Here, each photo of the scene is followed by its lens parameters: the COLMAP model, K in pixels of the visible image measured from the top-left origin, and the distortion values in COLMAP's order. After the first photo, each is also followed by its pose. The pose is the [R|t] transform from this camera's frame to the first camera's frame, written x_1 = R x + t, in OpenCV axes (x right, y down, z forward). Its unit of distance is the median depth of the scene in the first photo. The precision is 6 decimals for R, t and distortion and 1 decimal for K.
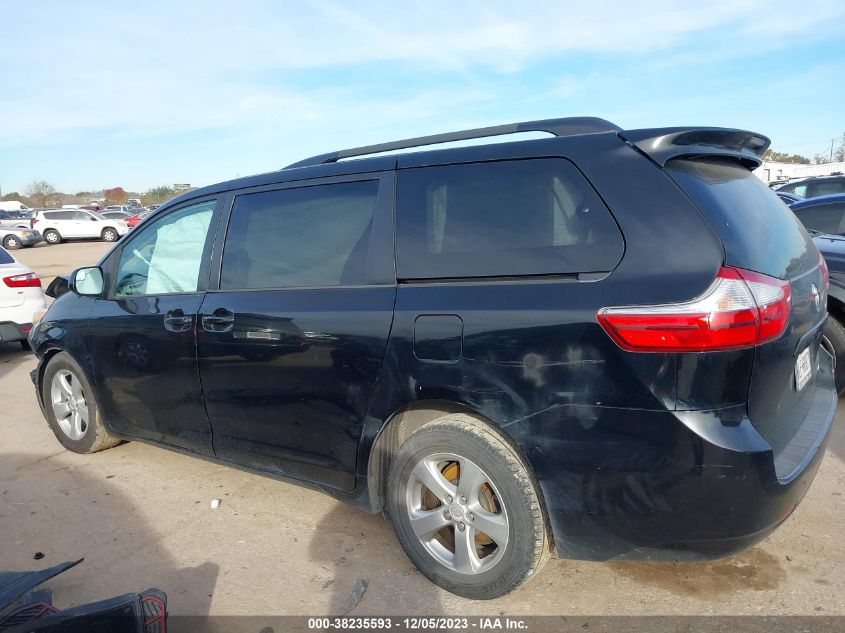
lens RADIAL K [[663.3, 0, 429.1], [0, 663.3, 314.8], [0, 0, 1]] dist [0.000148, -0.003170]
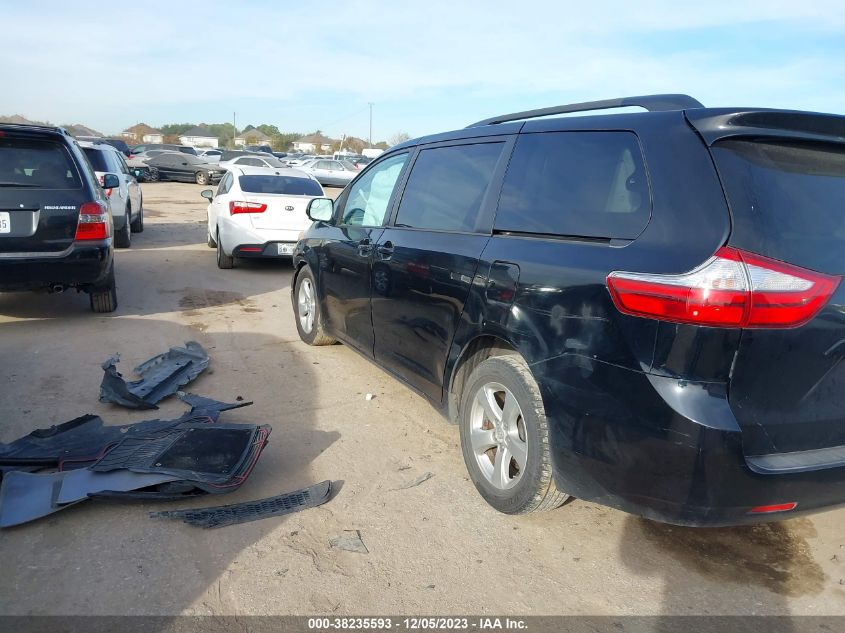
lens RADIAL K [[663.3, 0, 429.1], [0, 663.3, 314.8], [0, 0, 1]] dist [0.000148, -0.003170]
pose [[0.881911, 0.176454, -0.437146, 0.415570], [-0.155387, 0.984291, 0.083828, 0.013131], [0.445070, -0.006002, 0.895475, -0.096023]]
